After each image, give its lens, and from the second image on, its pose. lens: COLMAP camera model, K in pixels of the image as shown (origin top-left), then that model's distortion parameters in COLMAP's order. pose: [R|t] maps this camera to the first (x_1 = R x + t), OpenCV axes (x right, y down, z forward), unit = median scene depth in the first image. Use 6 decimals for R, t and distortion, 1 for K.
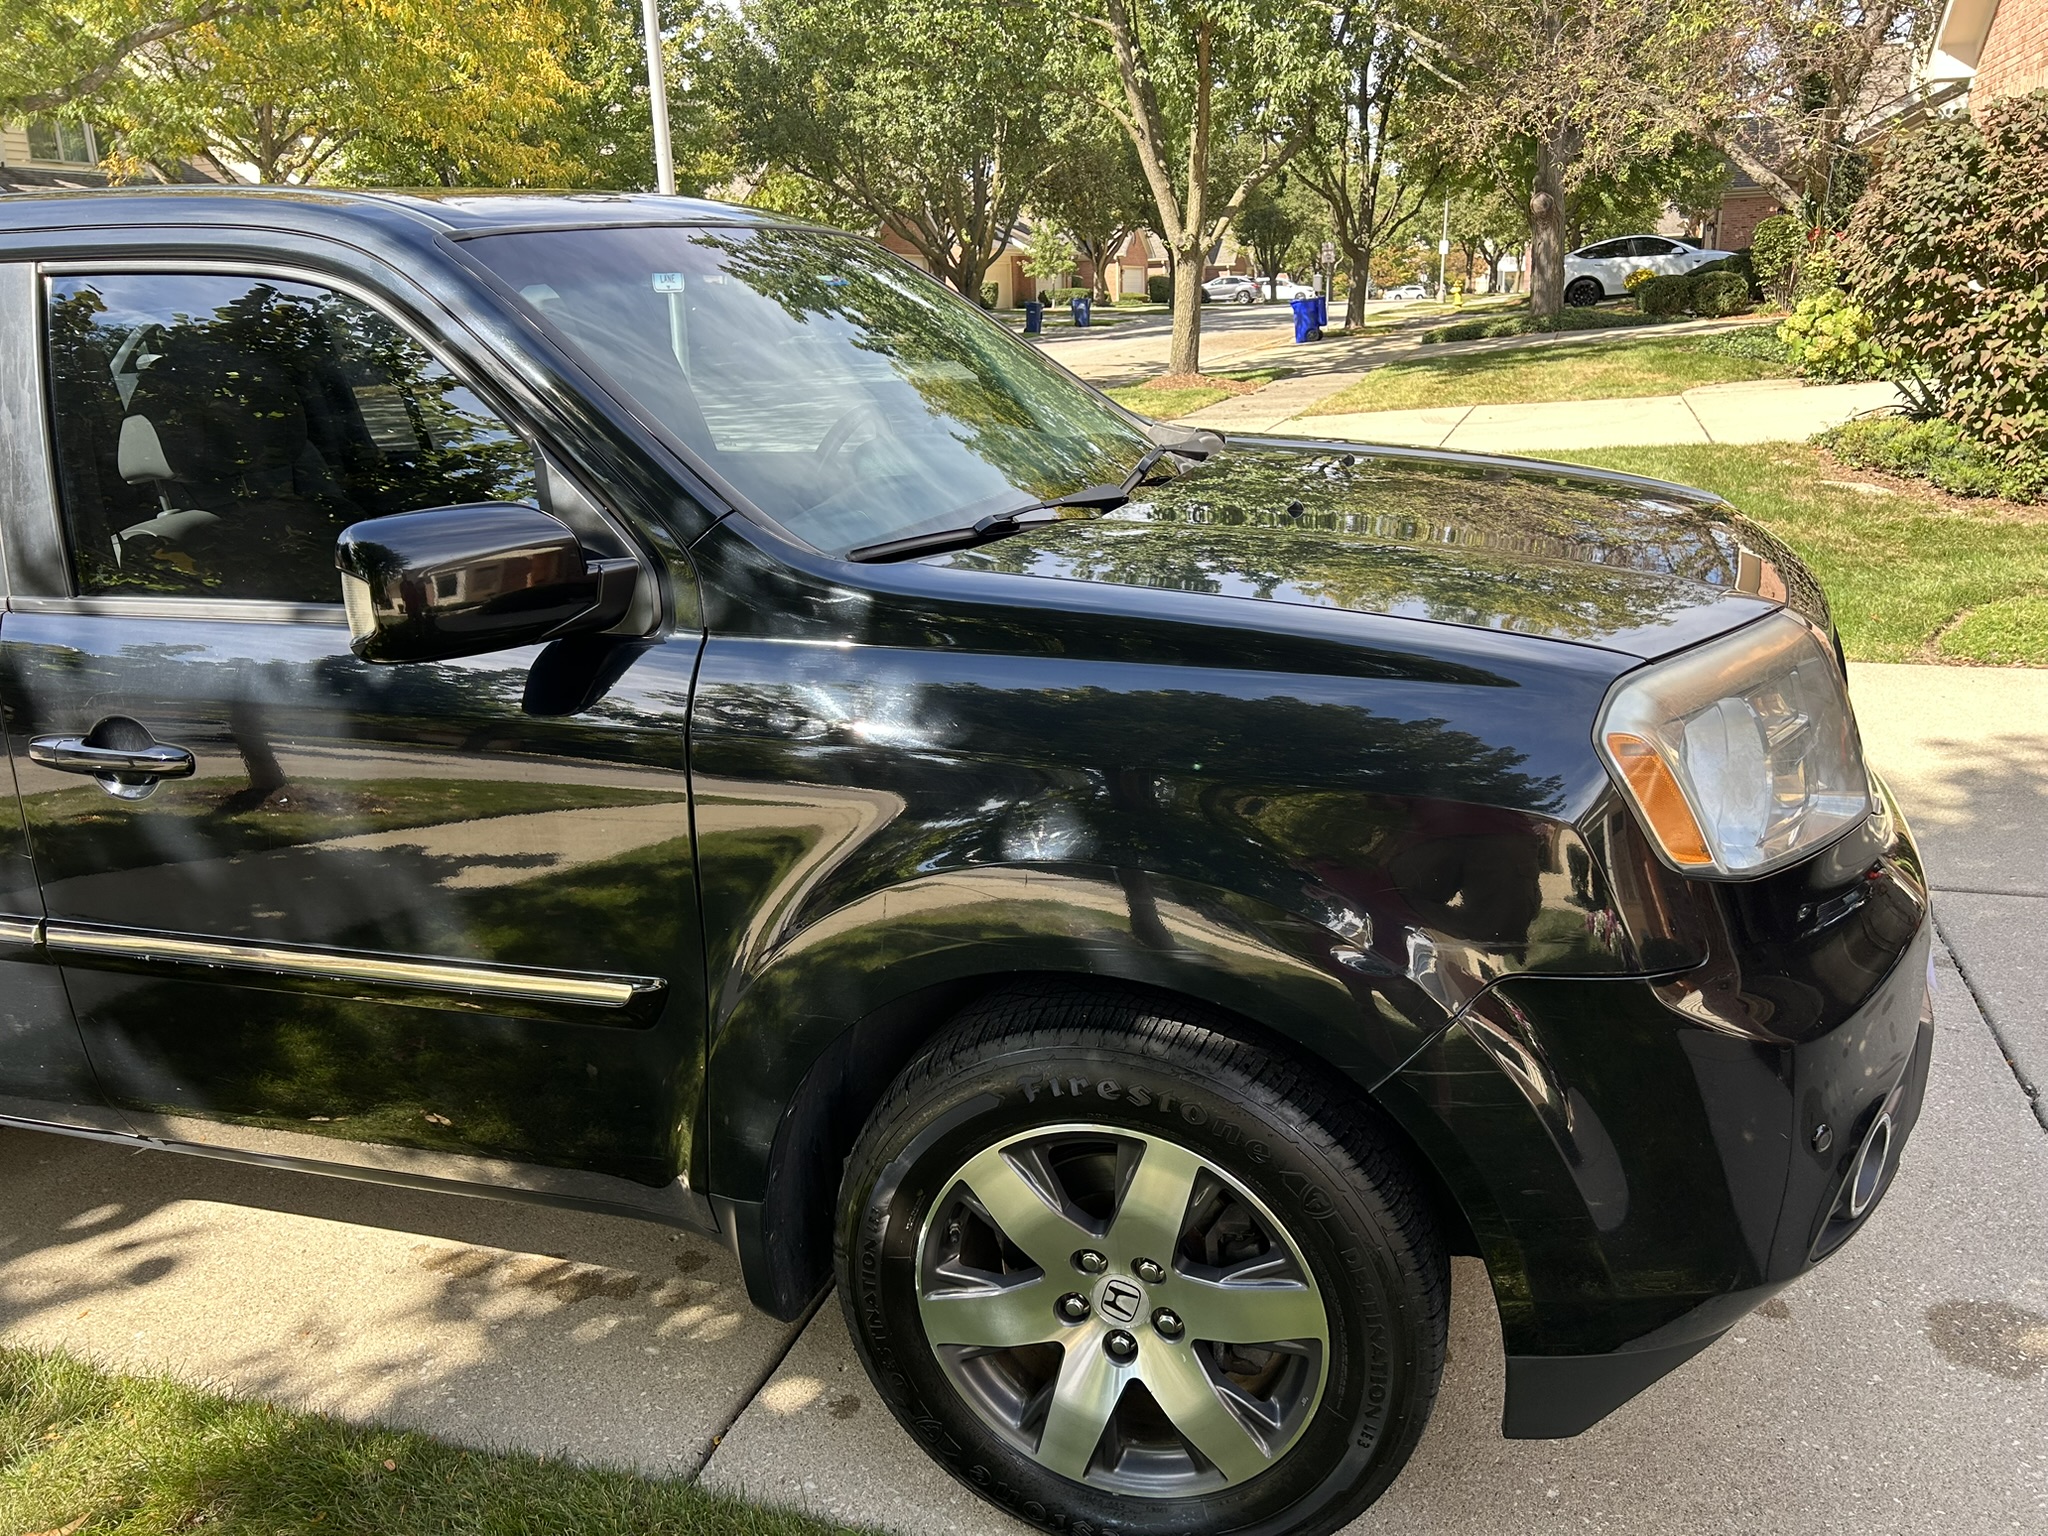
lens RADIAL K [[1575.9, 0, 1015.7], [0, 1575.9, 748.3], [0, 0, 1]] dist [0.052821, -0.053819]
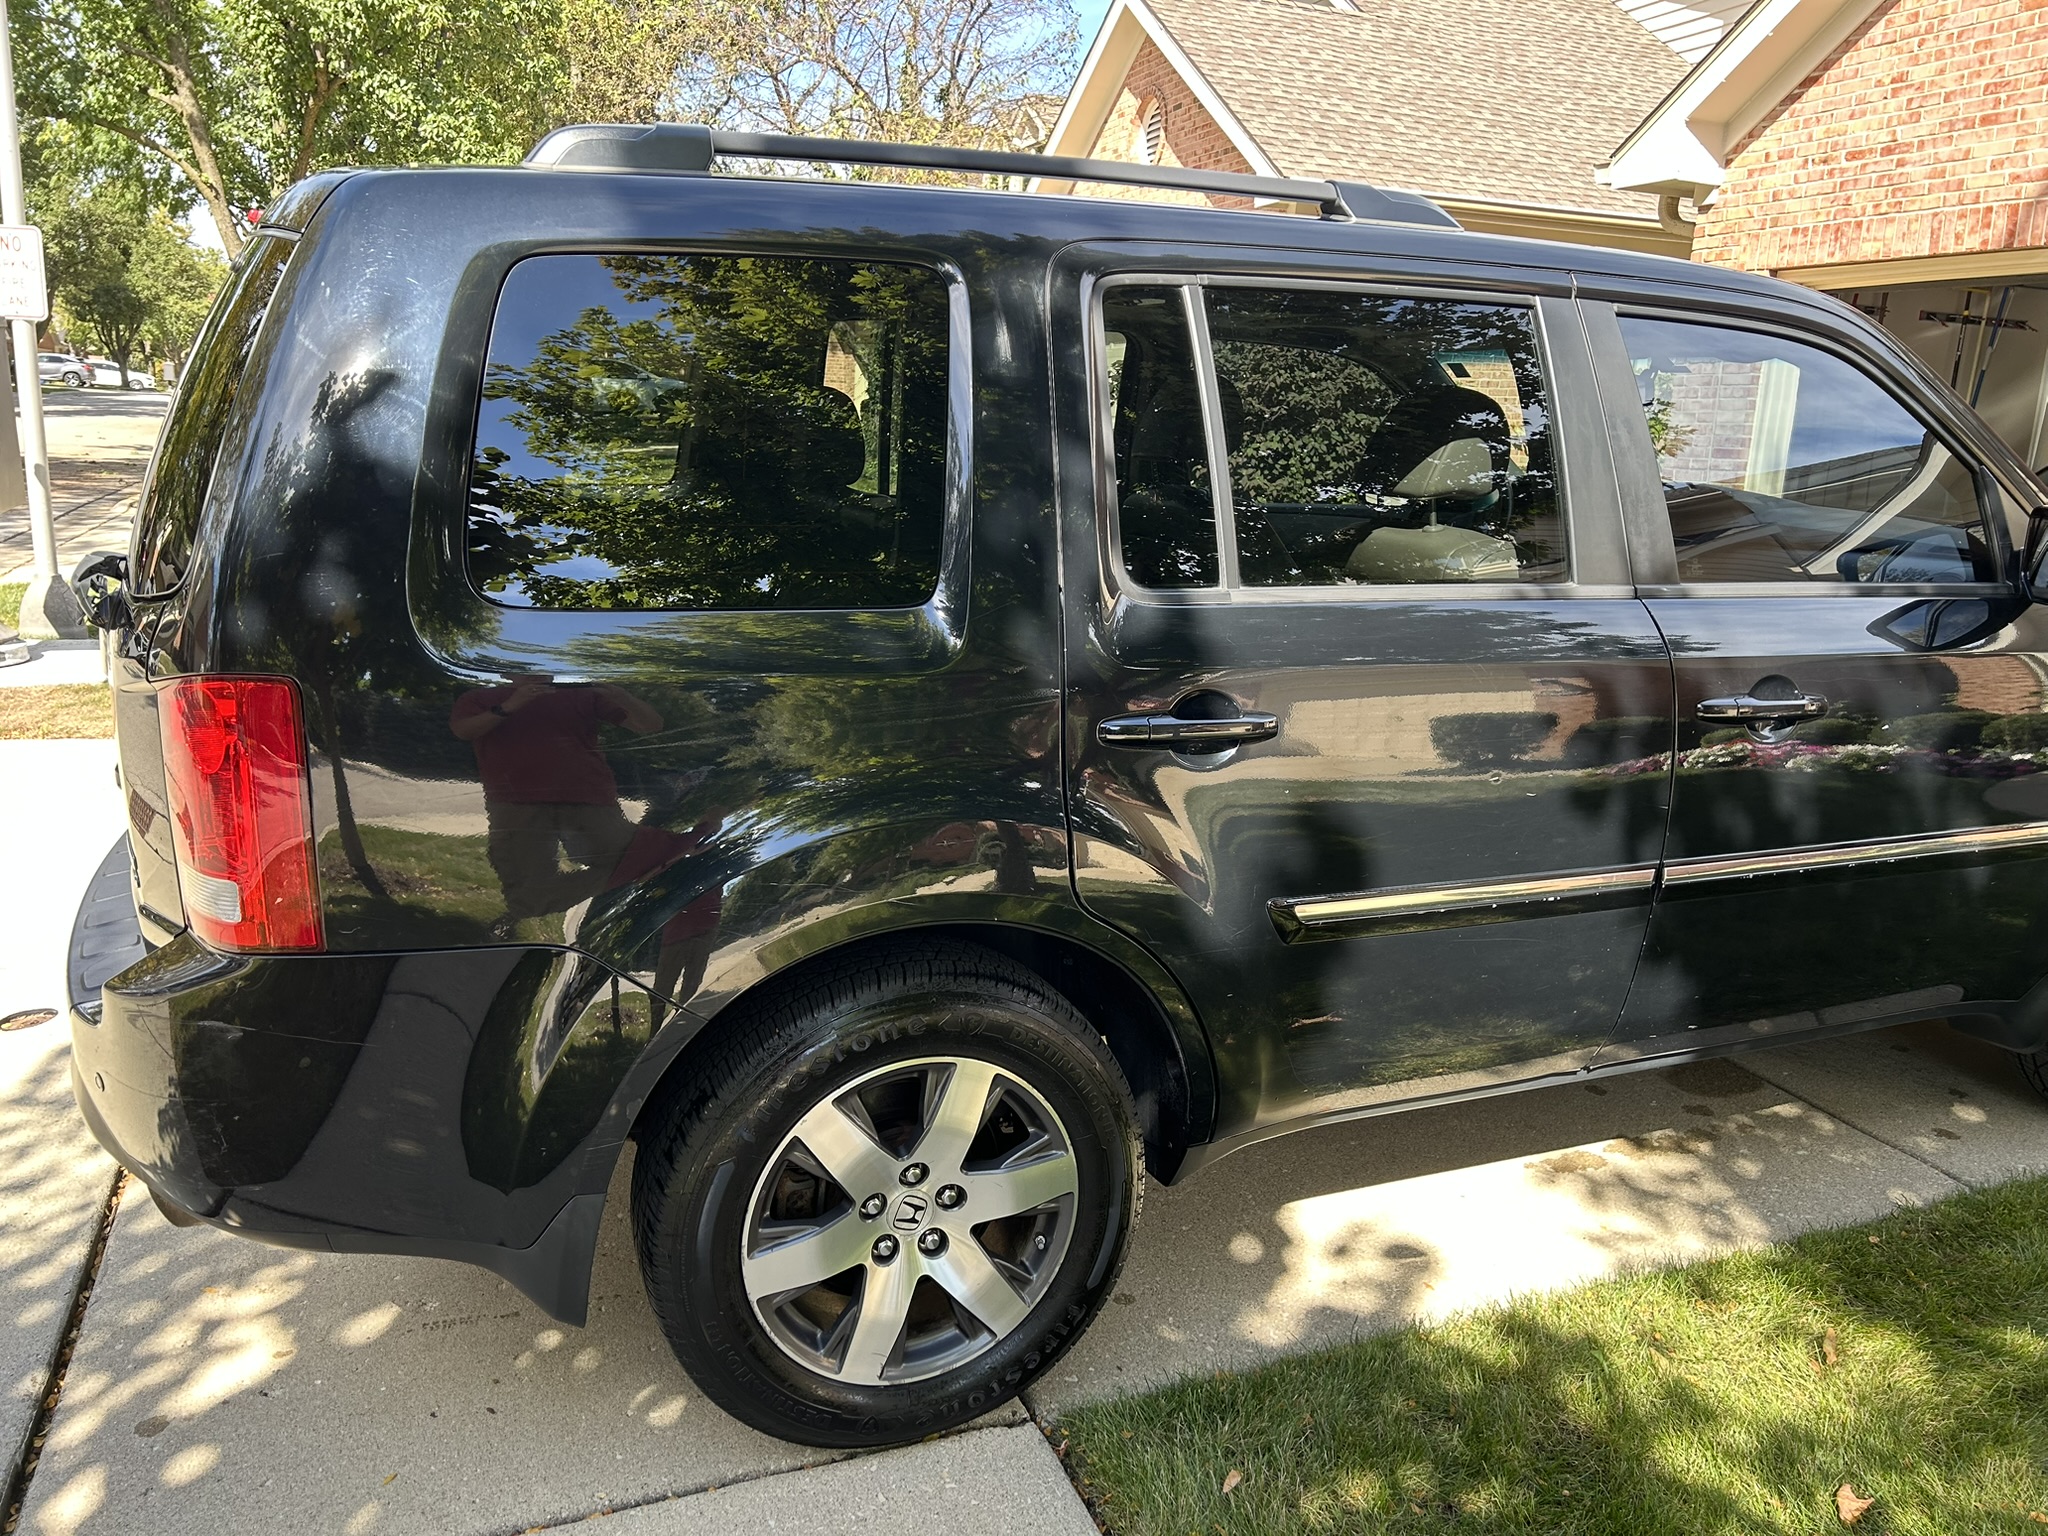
lens RADIAL K [[1575.9, 0, 1030.8], [0, 1575.9, 774.7], [0, 0, 1]] dist [0.052821, -0.053819]
pose [[0.752242, -0.077467, 0.654317, -0.433408], [0.112149, 0.993627, -0.011294, 0.001659], [-0.649273, 0.081877, 0.756136, 0.106067]]
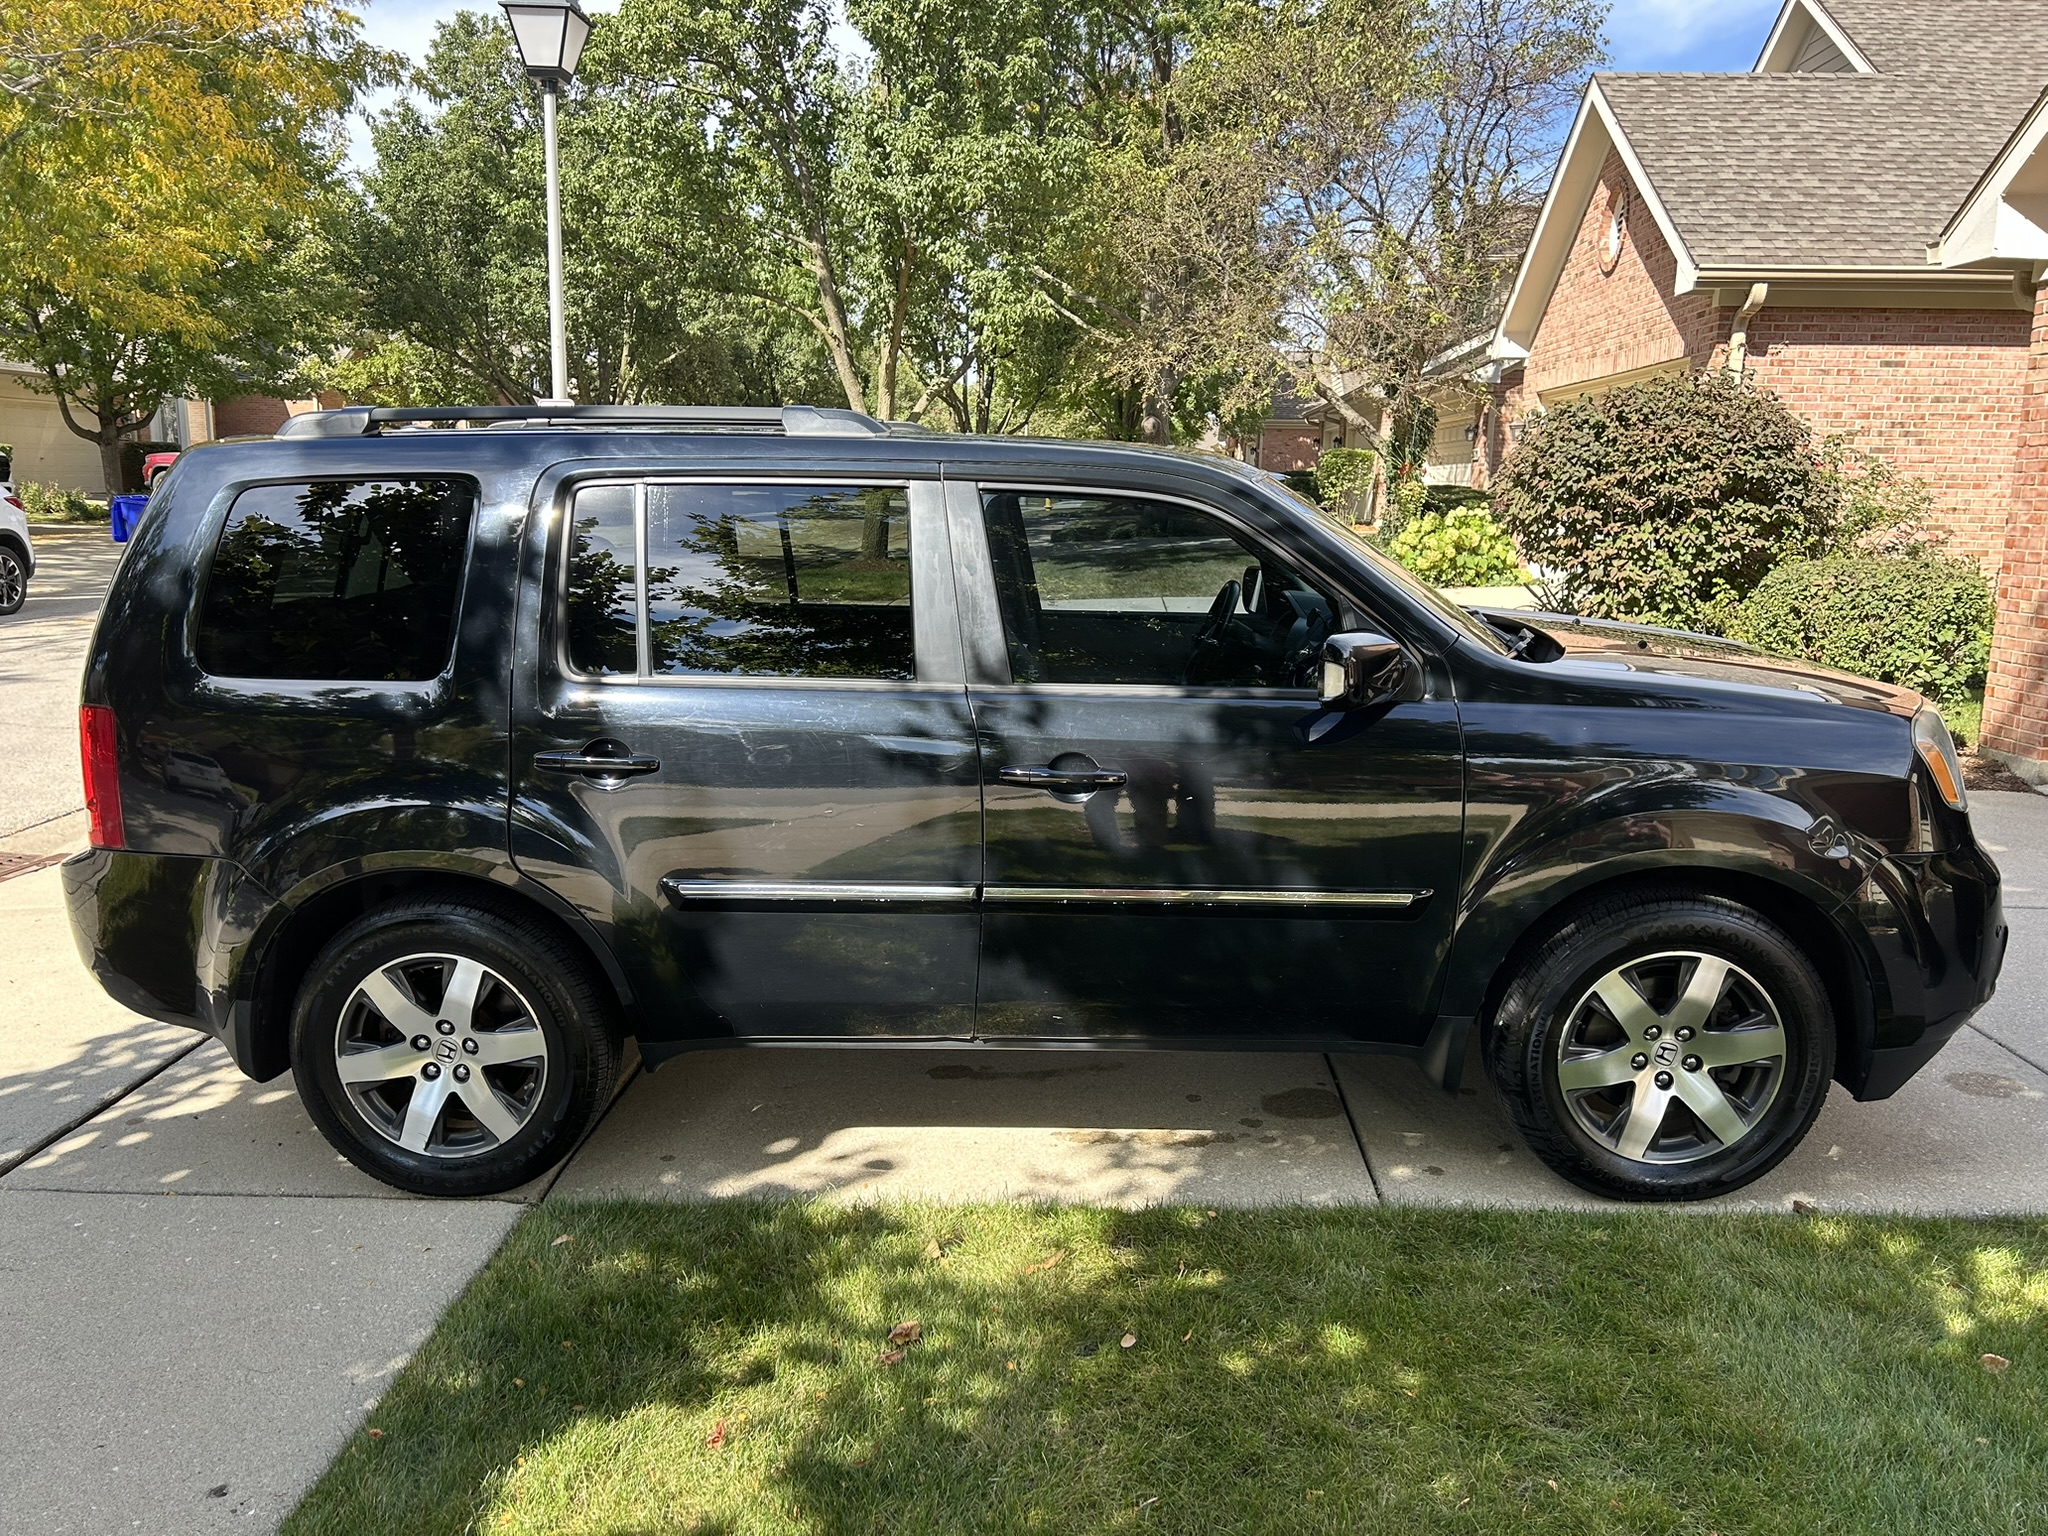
lens RADIAL K [[1575.9, 0, 1023.0], [0, 1575.9, 776.0], [0, 0, 1]] dist [0.052821, -0.053819]
pose [[0.958945, -0.000699, 0.283590, -0.259027], [0.027478, 0.995521, -0.090459, 0.036397], [-0.282257, 0.094537, 0.954669, -0.133552]]
